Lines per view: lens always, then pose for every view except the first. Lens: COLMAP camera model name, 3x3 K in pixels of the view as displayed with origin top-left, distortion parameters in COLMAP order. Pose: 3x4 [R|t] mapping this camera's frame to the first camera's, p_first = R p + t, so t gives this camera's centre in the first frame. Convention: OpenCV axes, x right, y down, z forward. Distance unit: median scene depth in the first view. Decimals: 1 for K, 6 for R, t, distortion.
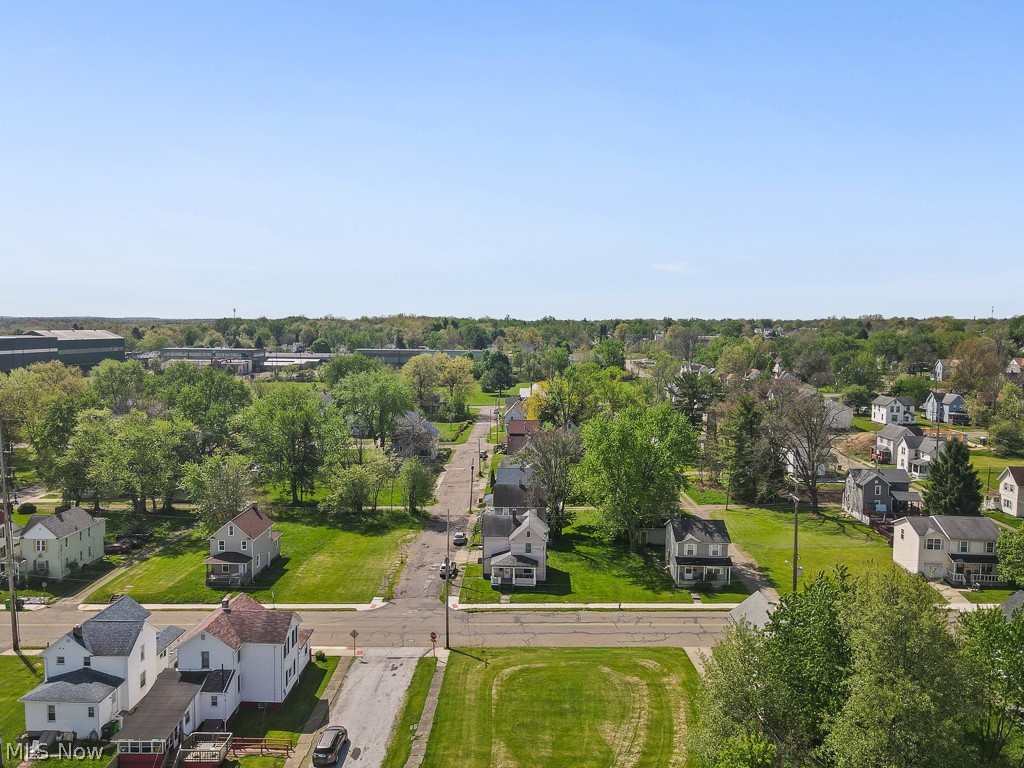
lens RADIAL K [[760.7, 0, 512.0], [0, 760.7, 384.0], [0, 0, 1]] dist [0.009762, 0.012518]
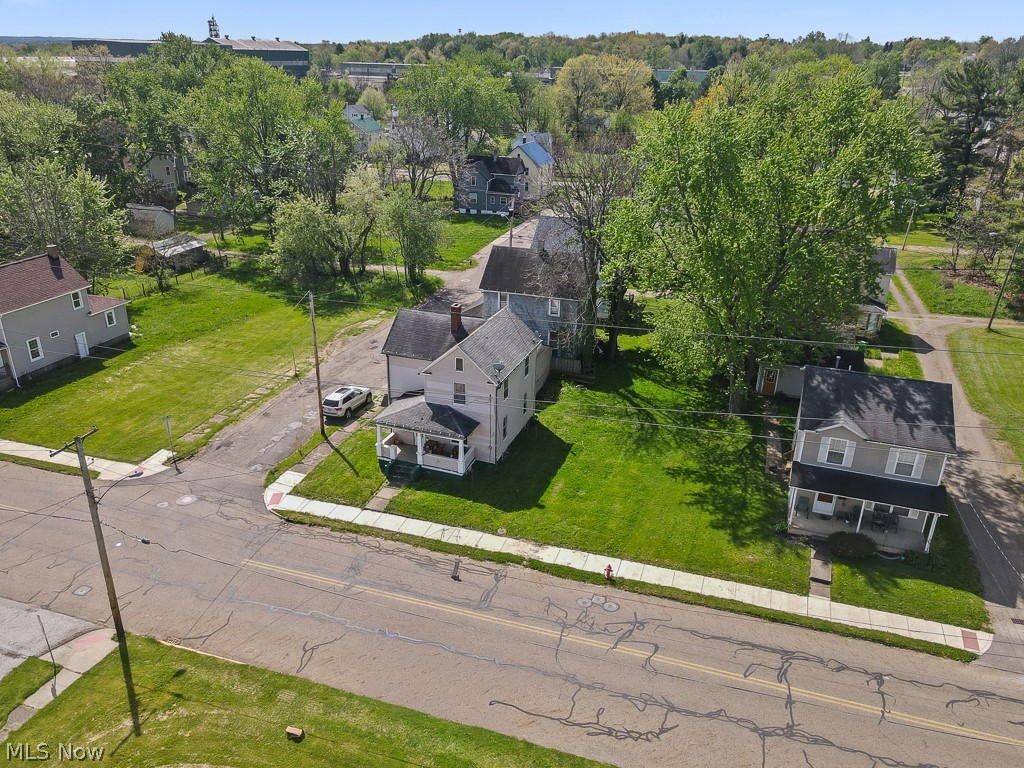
lens RADIAL K [[773.0, 0, 512.0], [0, 773.0, 384.0], [0, 0, 1]] dist [0.012126, 0.007645]
pose [[0.951462, 0.125910, -0.280832, 0.181116], [-0.030251, 0.946327, 0.321792, 0.059451], [0.306275, -0.297678, 0.904203, 0.590878]]
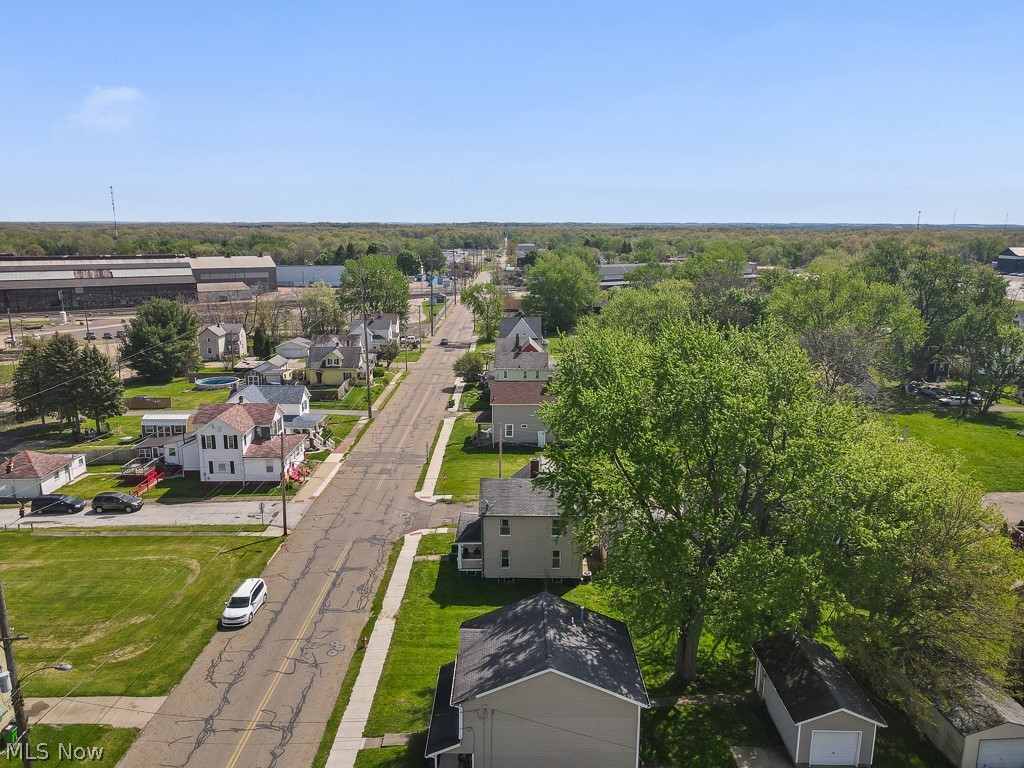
lens RADIAL K [[750.5, 0, 512.0], [0, 750.5, 384.0], [0, 0, 1]] dist [0.014999, 0.010874]
pose [[0.023333, 0.194910, -0.980543, 0.597612], [-0.083192, 0.977787, 0.192383, -0.007191], [0.996260, 0.077084, 0.039029, 0.991343]]
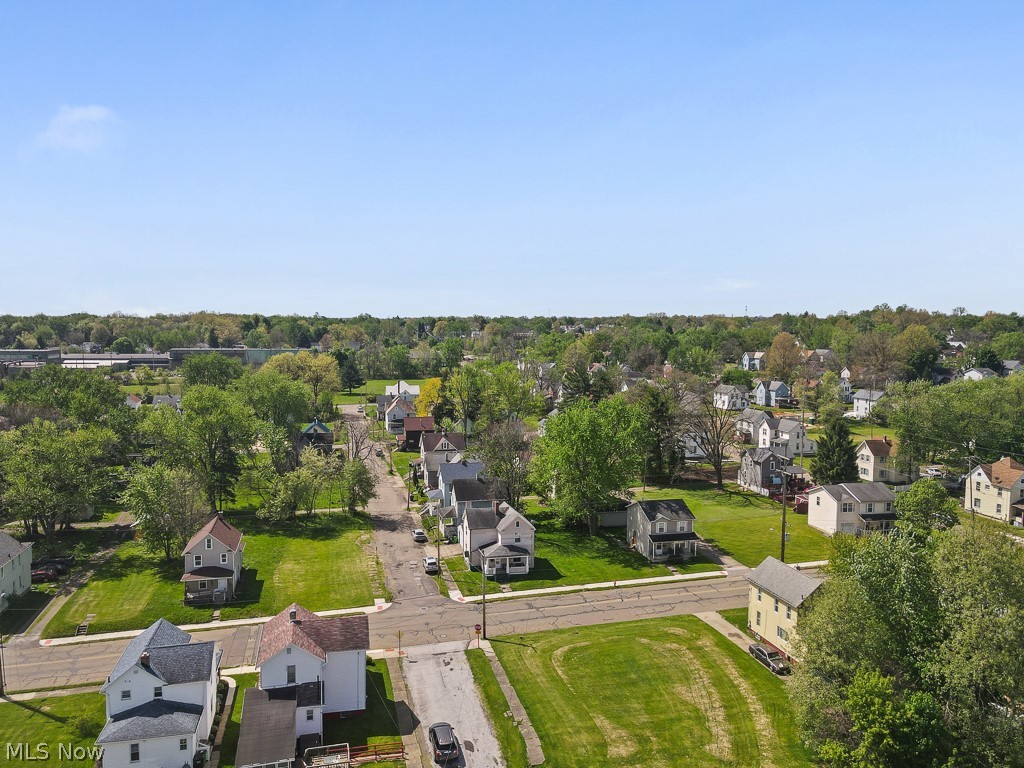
lens RADIAL K [[753.5, 0, 512.0], [0, 753.5, 384.0], [0, 0, 1]] dist [-0.002325, 0.034718]
pose [[0.964138, -0.023422, 0.264367, -0.252278], [0.022335, 0.999725, 0.007119, -0.000981], [-0.264462, -0.000959, 0.964396, 0.013066]]
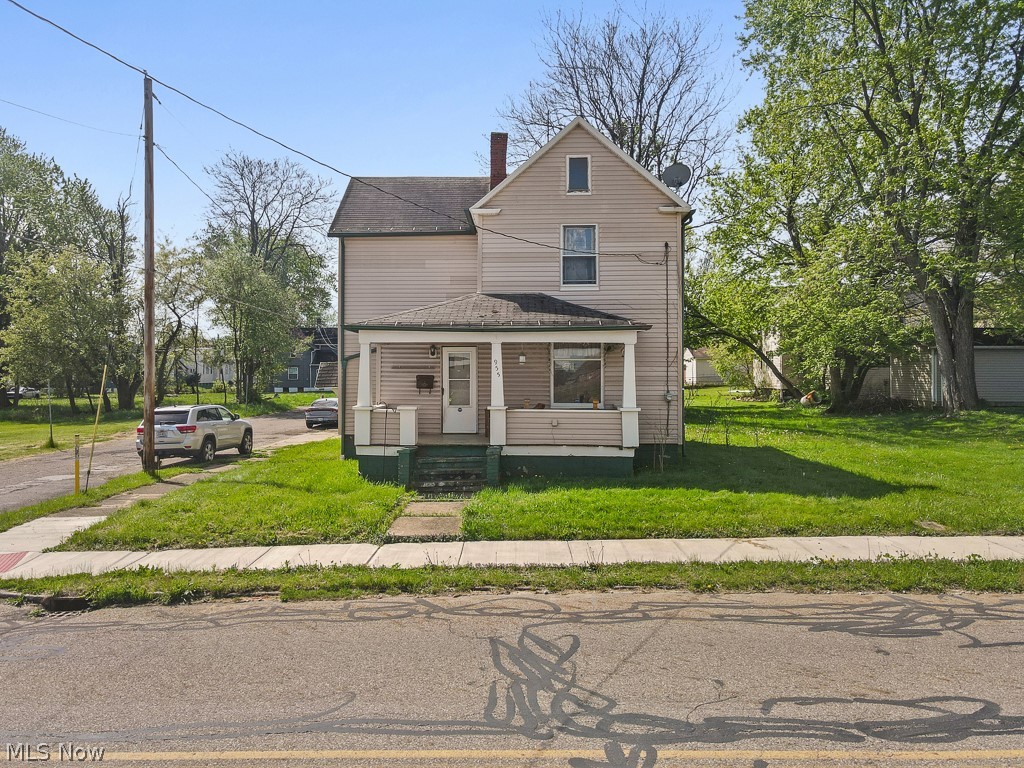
lens RADIAL K [[763.0, 0, 491.1], [0, 763.0, 352.7], [0, 0, 1]] dist [0.014113, 0.007614]
pose [[0.999784, -0.012260, -0.016778, 0.003706], [0.010385, 0.994138, -0.107614, 0.256521], [0.017999, 0.107417, 0.994051, 0.826911]]
